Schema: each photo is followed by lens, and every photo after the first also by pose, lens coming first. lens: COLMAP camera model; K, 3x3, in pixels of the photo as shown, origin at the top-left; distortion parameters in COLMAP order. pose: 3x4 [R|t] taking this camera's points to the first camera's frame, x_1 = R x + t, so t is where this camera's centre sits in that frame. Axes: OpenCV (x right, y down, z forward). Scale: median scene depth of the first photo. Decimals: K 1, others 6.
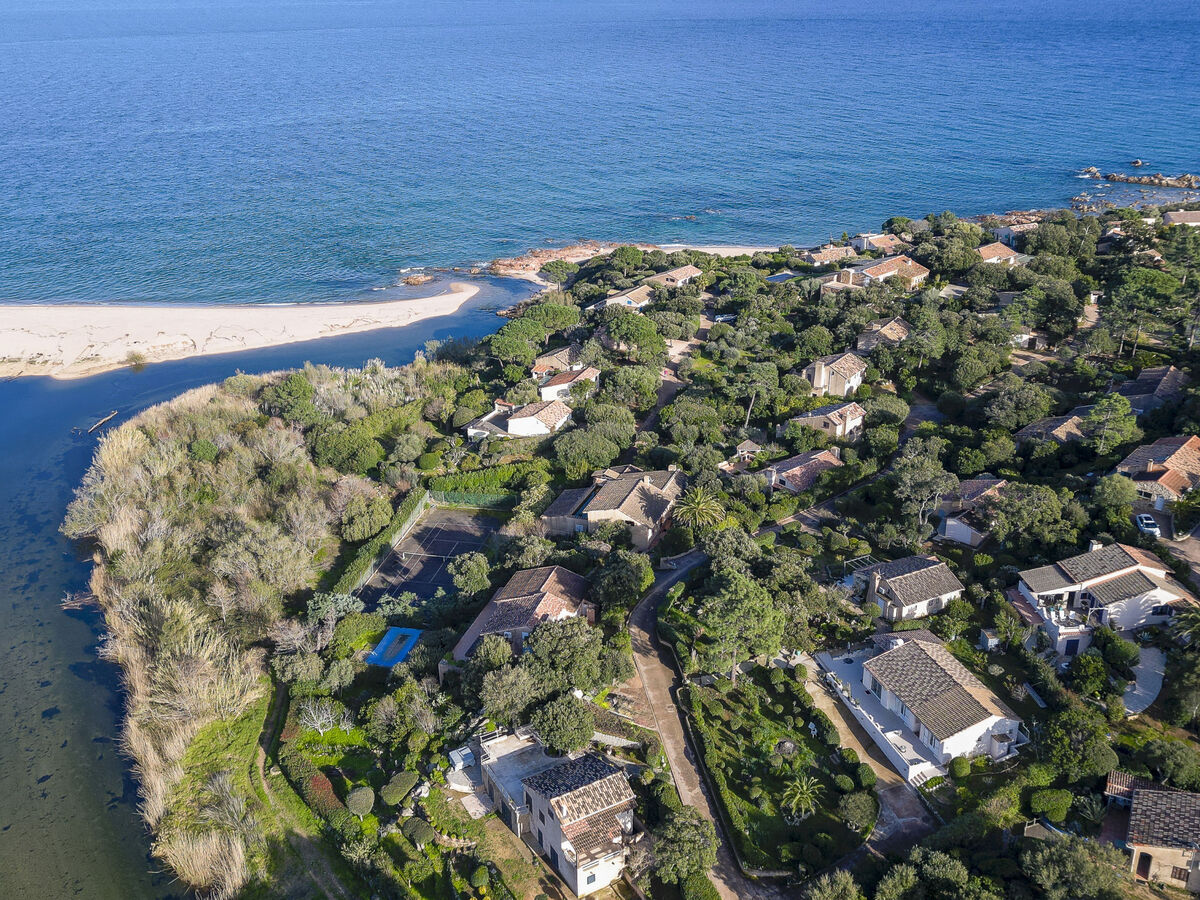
lens RADIAL K [[1139.0, 0, 600.3], [0, 1139.0, 450.7], [0, 0, 1]] dist [0.067016, 0.000000]
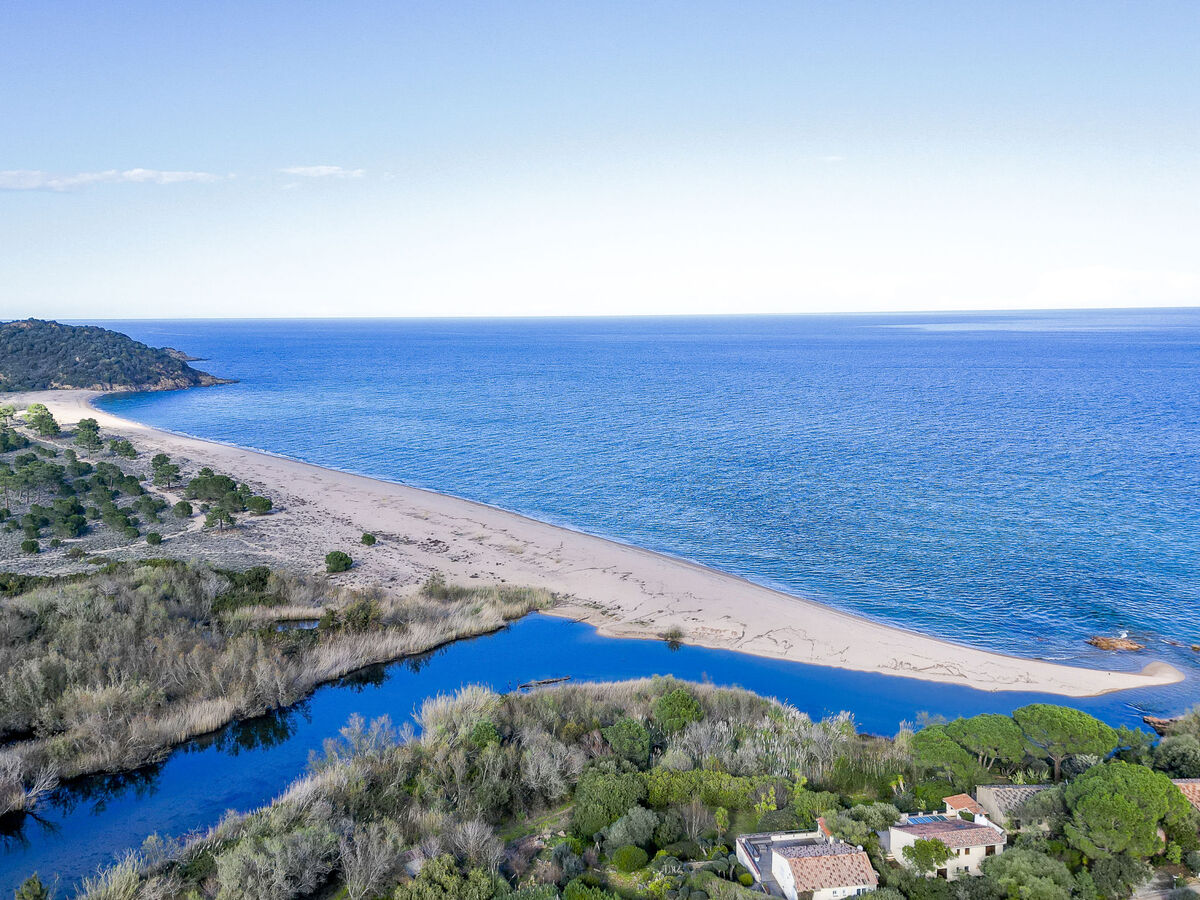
lens RADIAL K [[1139.0, 0, 608.2], [0, 1139.0, 441.2], [0, 0, 1]] dist [0.067016, 0.000000]
pose [[0.587108, 0.111706, -0.801764, 0.311208], [-0.332675, 0.936227, -0.113168, -0.123672], [0.737991, 0.333169, 0.586828, 0.470972]]
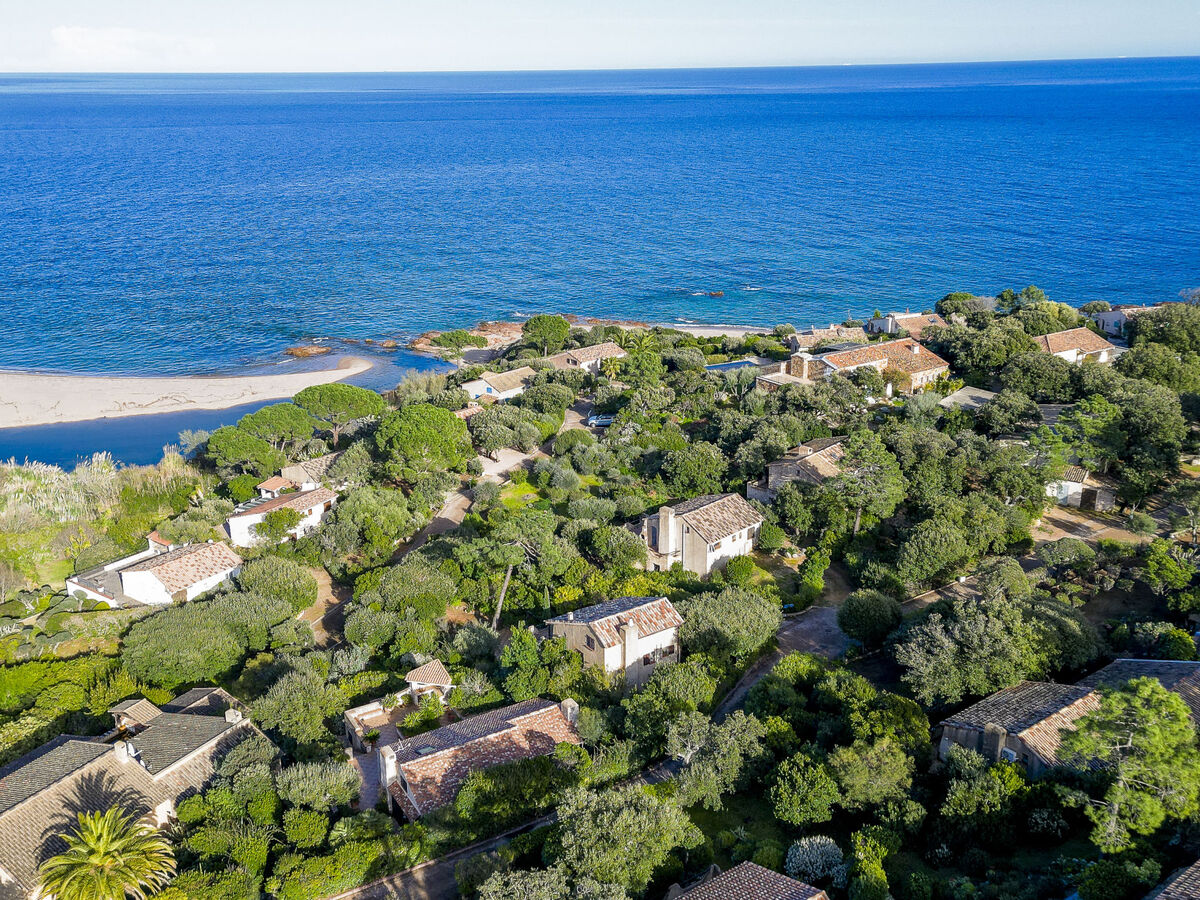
lens RADIAL K [[1139.0, 0, 599.8], [0, 1139.0, 445.1], [0, 0, 1]] dist [0.067016, 0.000000]
pose [[0.985943, 0.058513, -0.156502, 0.229440], [-0.072444, 0.993758, -0.084838, -0.055335], [0.150561, 0.094983, 0.984027, 0.425376]]
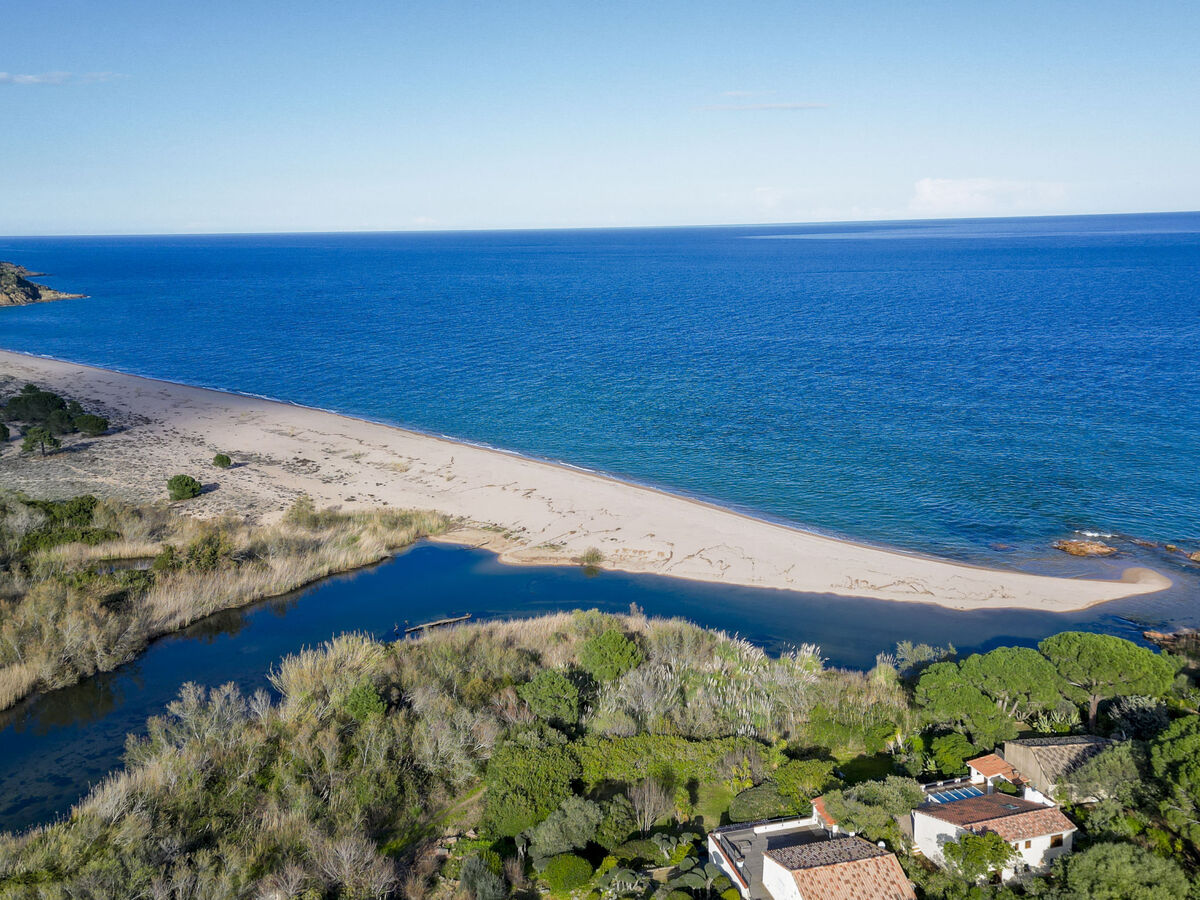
lens RADIAL K [[1139.0, 0, 606.1], [0, 1139.0, 450.1], [0, 0, 1]] dist [0.067016, 0.000000]
pose [[0.666529, 0.156712, -0.728821, 0.168540], [-0.298211, 0.952074, -0.068007, -0.119911], [0.683235, 0.262671, 0.681318, 0.570197]]
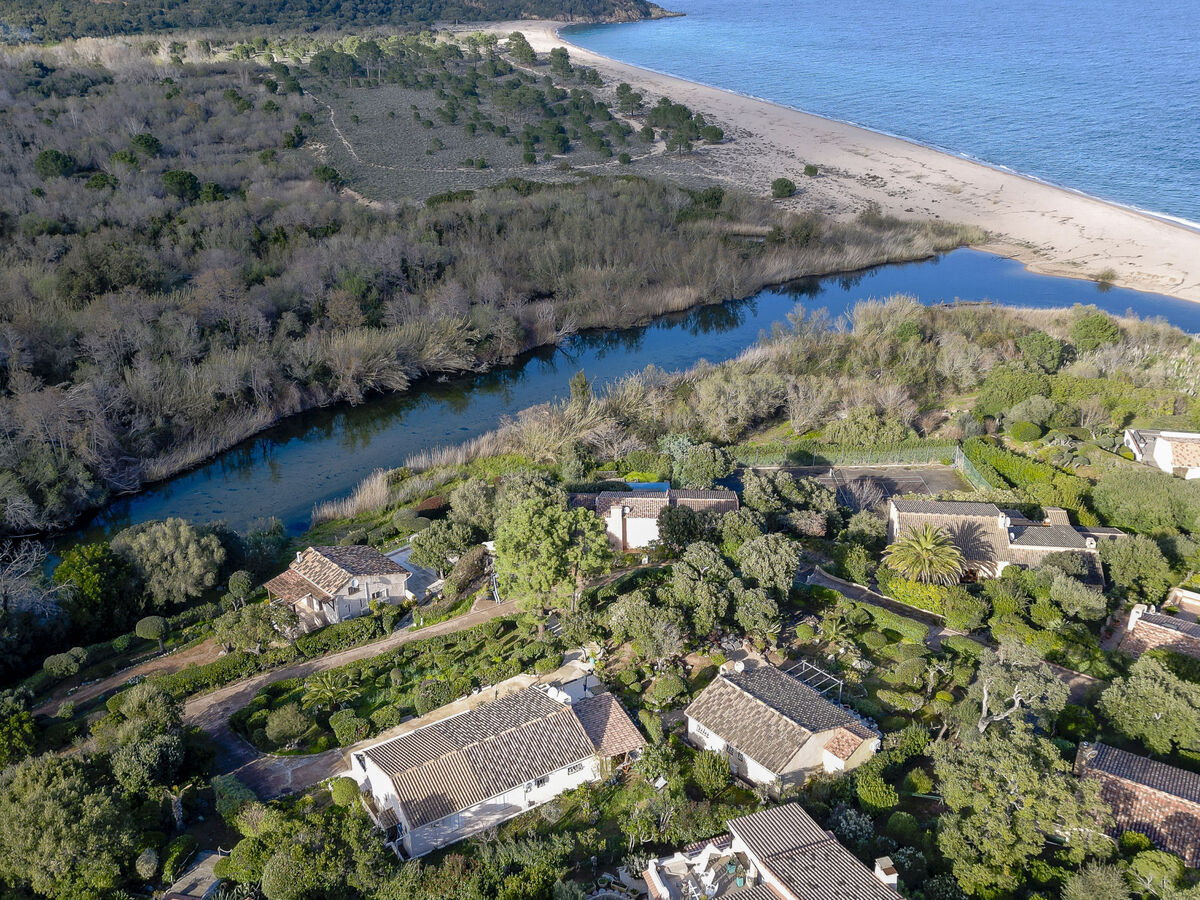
lens RADIAL K [[1139.0, 0, 591.3], [0, 1139.0, 462.4], [0, 0, 1]] dist [0.067016, 0.000000]
pose [[0.244276, 0.419468, -0.874286, 0.432354], [-0.385775, 0.869219, 0.309252, -0.093103], [0.889667, 0.261735, 0.374149, 0.398313]]
